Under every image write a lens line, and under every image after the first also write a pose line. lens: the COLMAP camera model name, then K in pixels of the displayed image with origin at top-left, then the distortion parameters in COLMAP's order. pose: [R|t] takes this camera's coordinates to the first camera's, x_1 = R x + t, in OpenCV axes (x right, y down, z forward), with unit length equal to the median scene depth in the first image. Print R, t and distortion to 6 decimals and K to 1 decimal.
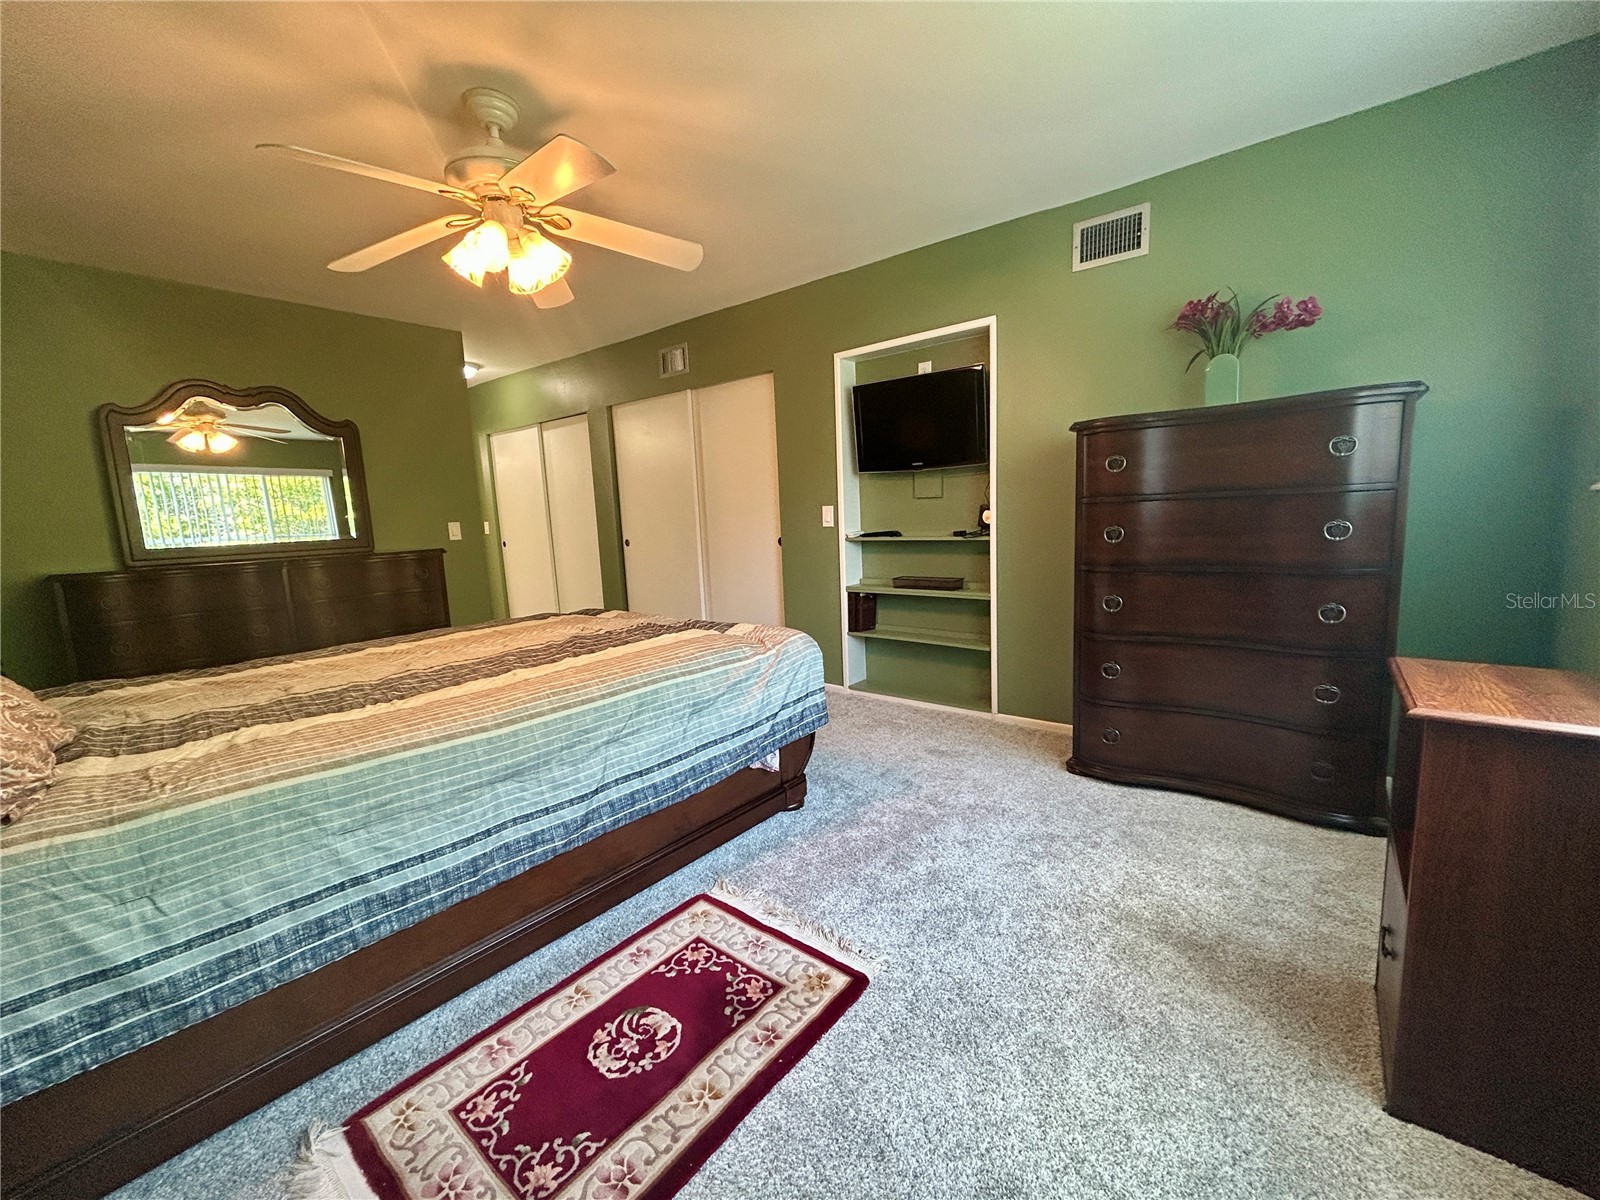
lens RADIAL K [[644.2, 0, 797.8], [0, 644.2, 599.8], [0, 0, 1]] dist [-0.003369, 0.002512]
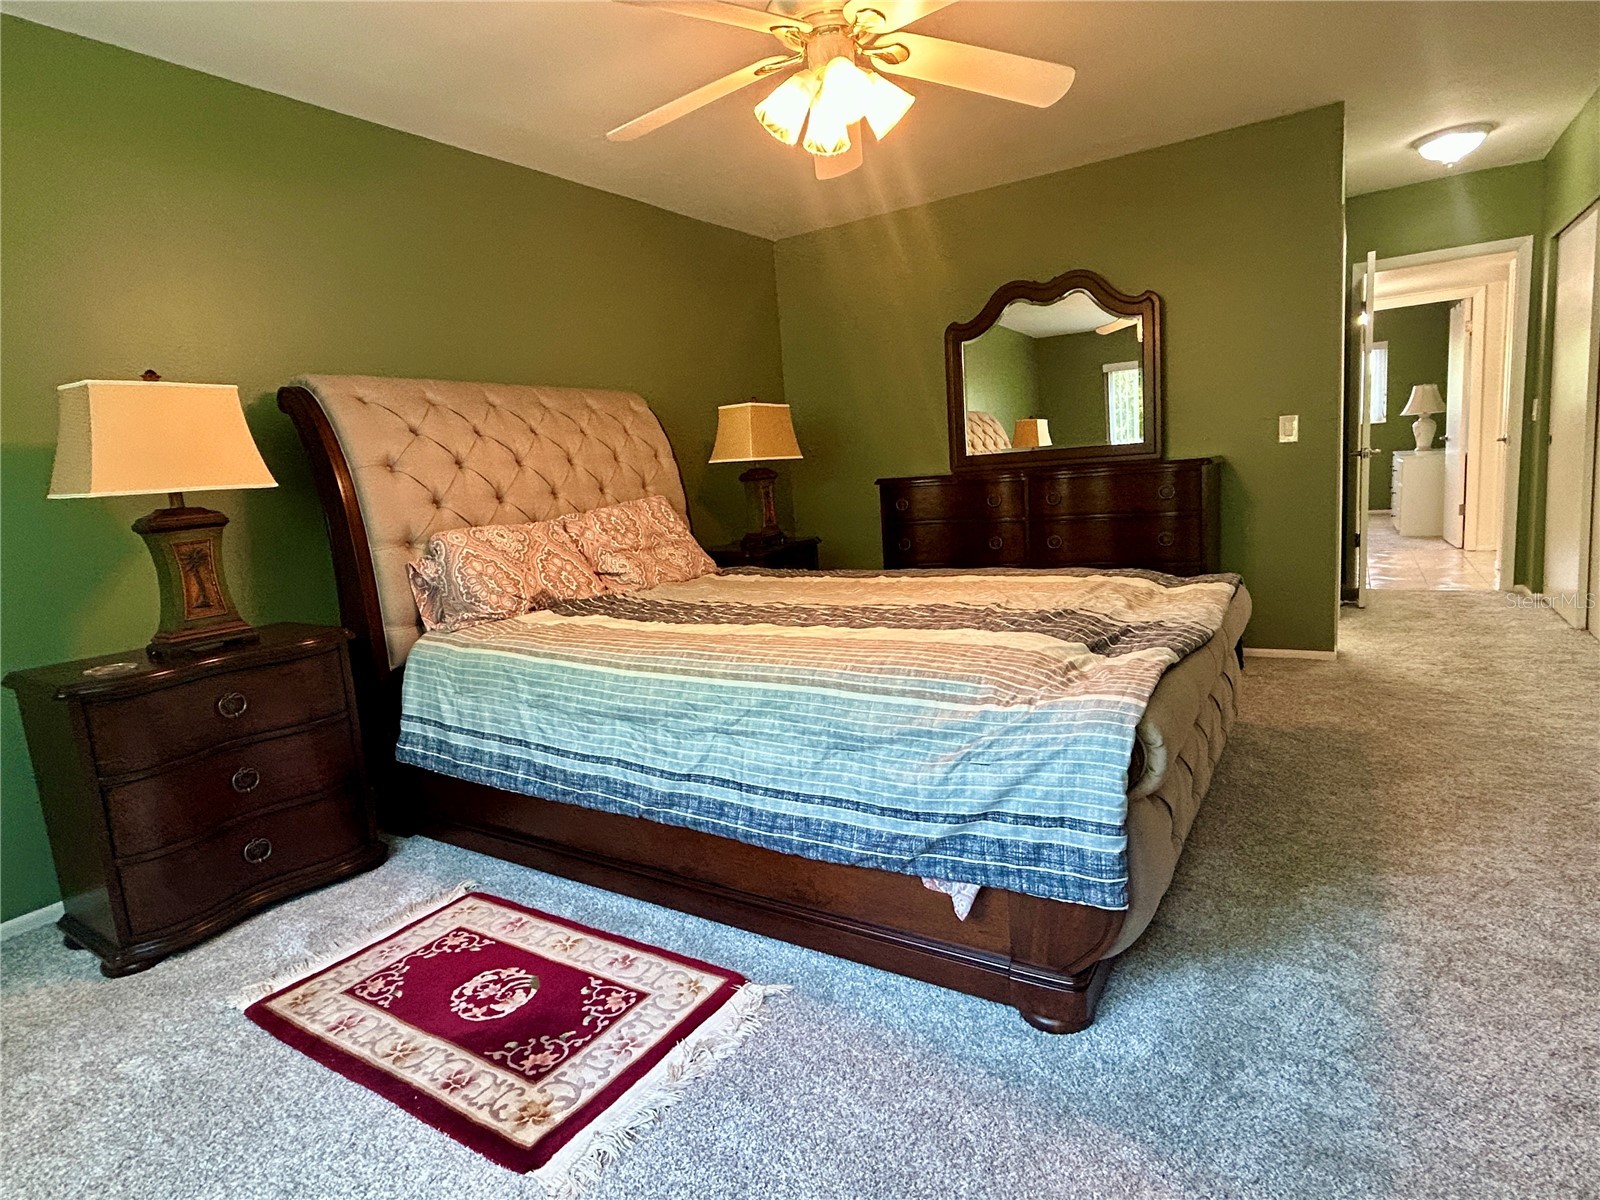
lens RADIAL K [[872.7, 0, 797.7], [0, 872.7, 593.7], [0, 0, 1]] dist [-0.004546, -0.003580]
pose [[0.120753, 0.176824, -0.976807, 0.881522], [-0.066236, 0.983250, 0.169802, -0.167123], [0.990470, 0.044196, 0.130442, 1.082892]]
